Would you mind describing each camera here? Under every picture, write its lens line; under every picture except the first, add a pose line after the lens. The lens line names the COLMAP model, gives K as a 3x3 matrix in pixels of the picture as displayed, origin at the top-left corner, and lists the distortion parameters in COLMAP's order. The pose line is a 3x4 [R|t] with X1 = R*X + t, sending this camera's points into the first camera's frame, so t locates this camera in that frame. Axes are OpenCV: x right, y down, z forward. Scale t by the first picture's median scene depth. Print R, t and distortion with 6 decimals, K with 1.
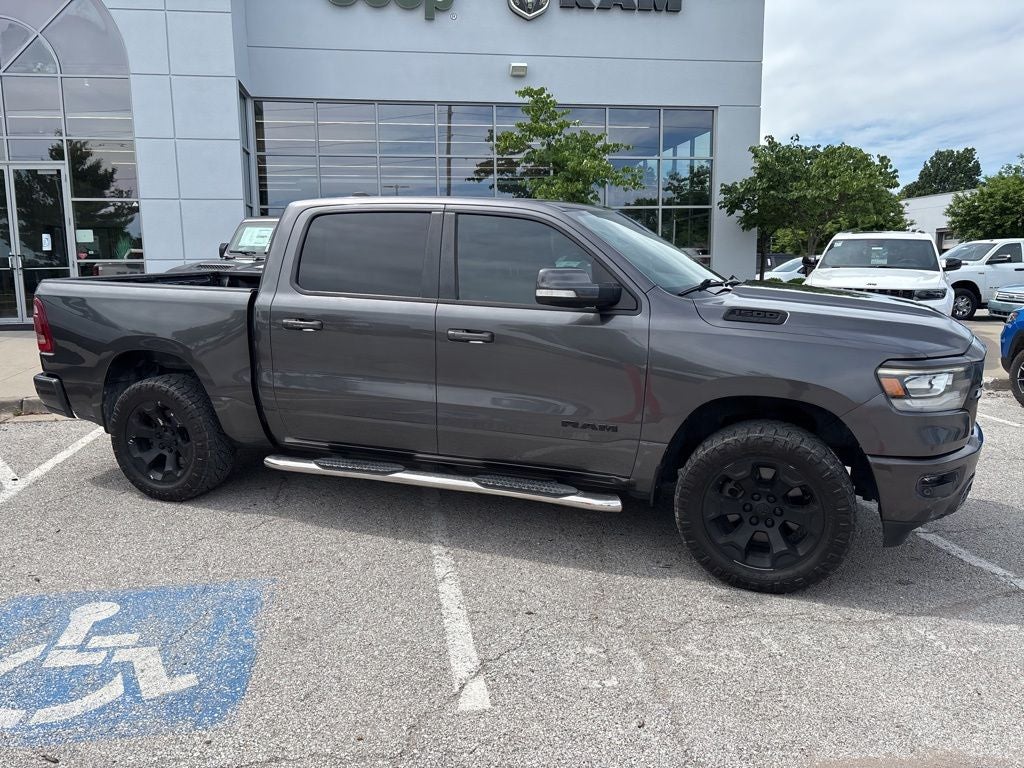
lens RADIAL K [[776.5, 0, 511.8], [0, 776.5, 381.8], [0, 0, 1]] dist [0.042213, -0.049796]
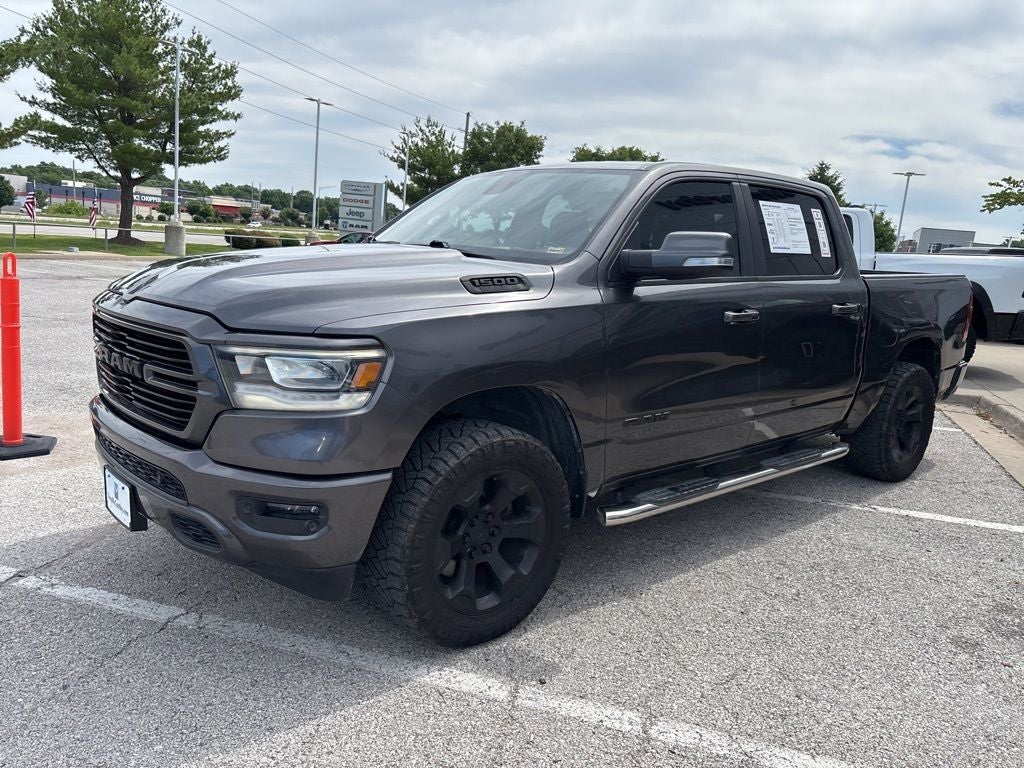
lens RADIAL K [[776.5, 0, 509.8], [0, 776.5, 378.7], [0, 0, 1]] dist [0.042213, -0.049796]
pose [[-0.455949, 0.122145, -0.881584, 1.070120], [-0.201496, 0.950651, 0.235927, -0.235142], [0.866897, 0.285206, -0.408837, 1.630327]]
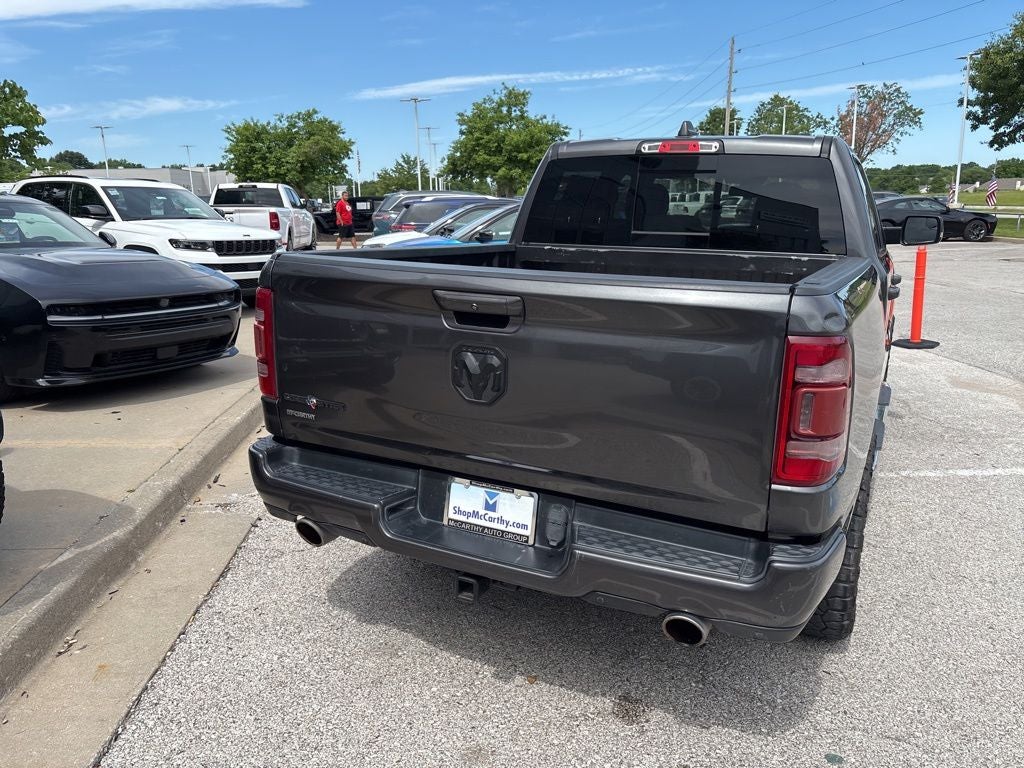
lens RADIAL K [[776.5, 0, 509.8], [0, 776.5, 383.4], [0, 0, 1]] dist [0.042213, -0.049796]
pose [[0.093544, -0.224709, 0.969925, -1.271614], [0.160650, 0.964838, 0.208037, -0.242631], [-0.982569, 0.136358, 0.126354, 1.450907]]
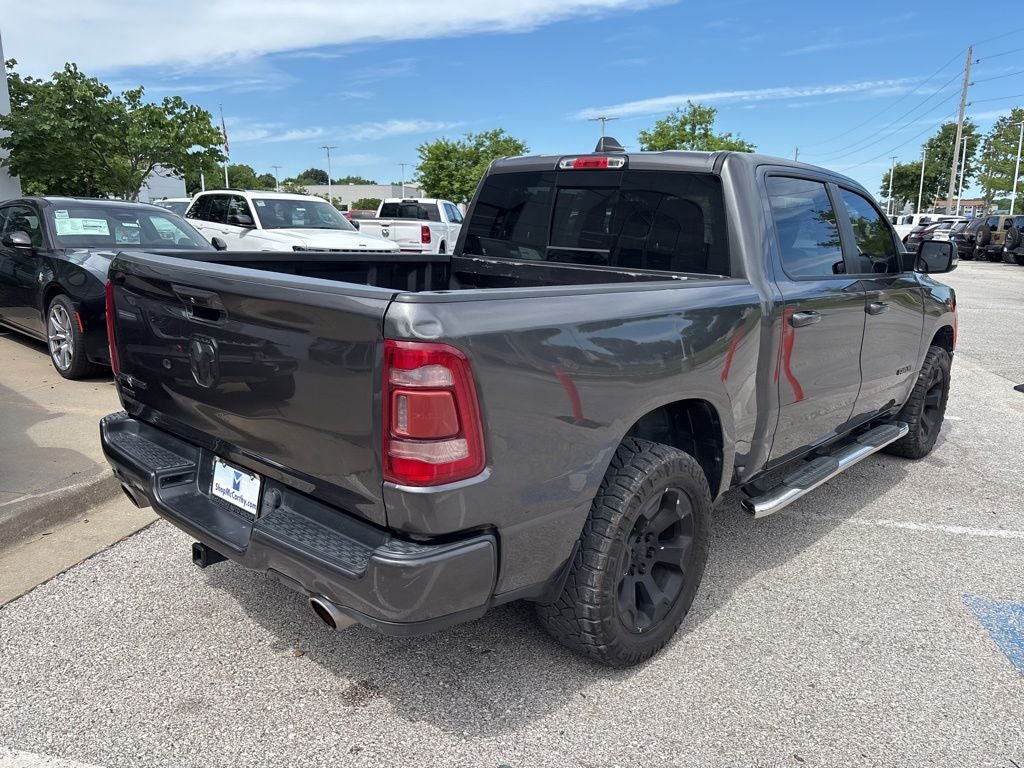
lens RADIAL K [[776.5, 0, 511.6], [0, 776.5, 389.1], [0, 0, 1]] dist [0.042213, -0.049796]
pose [[0.346360, -0.193168, 0.917998, -1.224919], [0.130808, 0.978955, 0.156641, -0.182792], [-0.928937, 0.065827, 0.364338, 1.098632]]
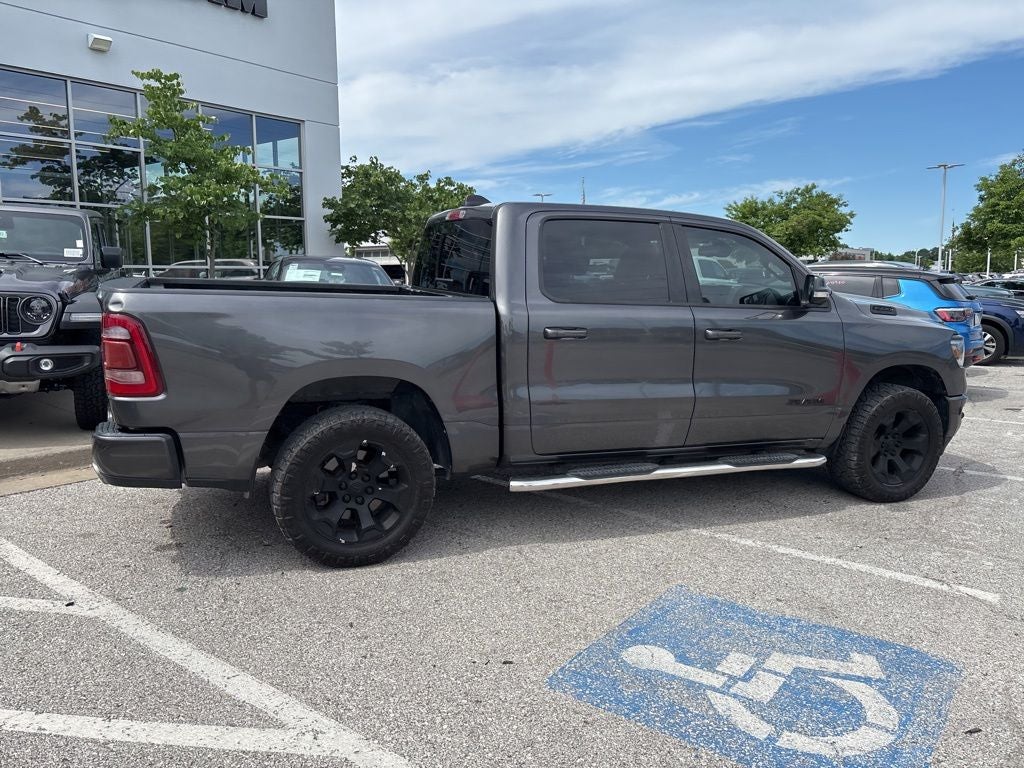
lens RADIAL K [[776.5, 0, 511.9], [0, 776.5, 380.6], [0, 0, 1]] dist [0.042213, -0.049796]
pose [[0.725958, -0.083417, 0.682661, -1.078255], [0.096219, 0.995173, 0.019282, -0.044554], [-0.680975, 0.051687, 0.730480, 0.391057]]
